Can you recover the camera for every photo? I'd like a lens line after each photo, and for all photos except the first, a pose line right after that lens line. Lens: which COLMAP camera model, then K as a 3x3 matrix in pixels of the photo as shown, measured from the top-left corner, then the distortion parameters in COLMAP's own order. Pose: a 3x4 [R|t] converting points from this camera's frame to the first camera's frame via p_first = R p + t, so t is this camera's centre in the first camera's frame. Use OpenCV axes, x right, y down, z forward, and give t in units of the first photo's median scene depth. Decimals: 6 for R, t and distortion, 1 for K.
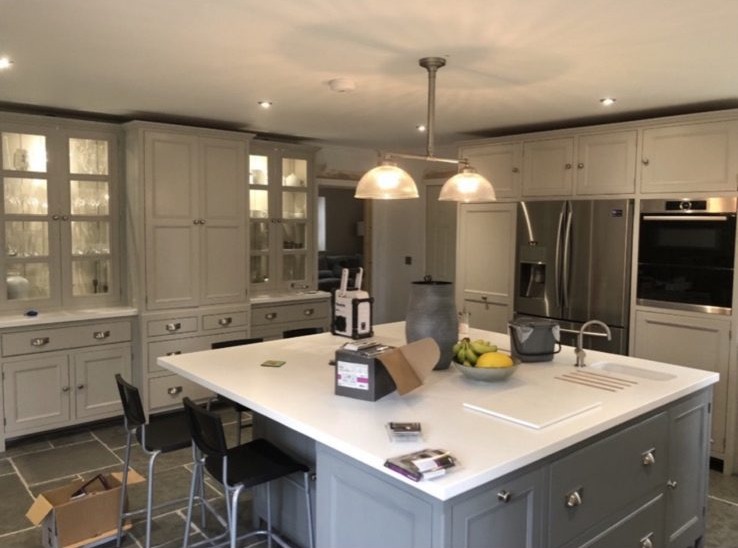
lens RADIAL K [[583.0, 0, 368.9], [0, 583.0, 272.6], [0, 0, 1]] dist [0.008977, 0.002564]
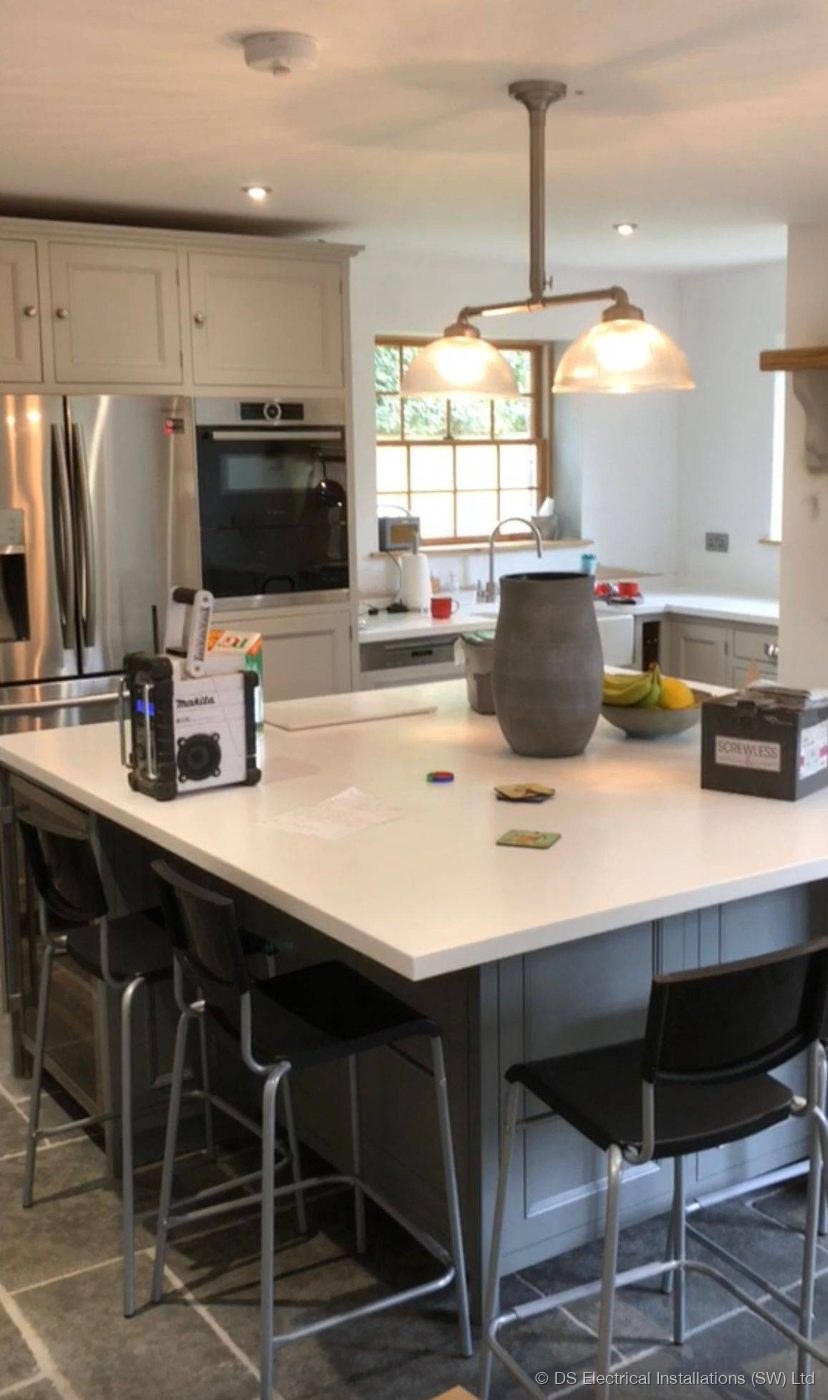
lens RADIAL K [[1467.7, 0, 414.6], [0, 1467.7, 697.7], [0, 0, 1]] dist [-0.009610, 0.000000]
pose [[0.115700, -0.181480, 0.976565, -0.821029], [0.094258, 0.980737, 0.171088, -0.076572], [-0.988802, 0.072254, 0.130577, 0.726994]]
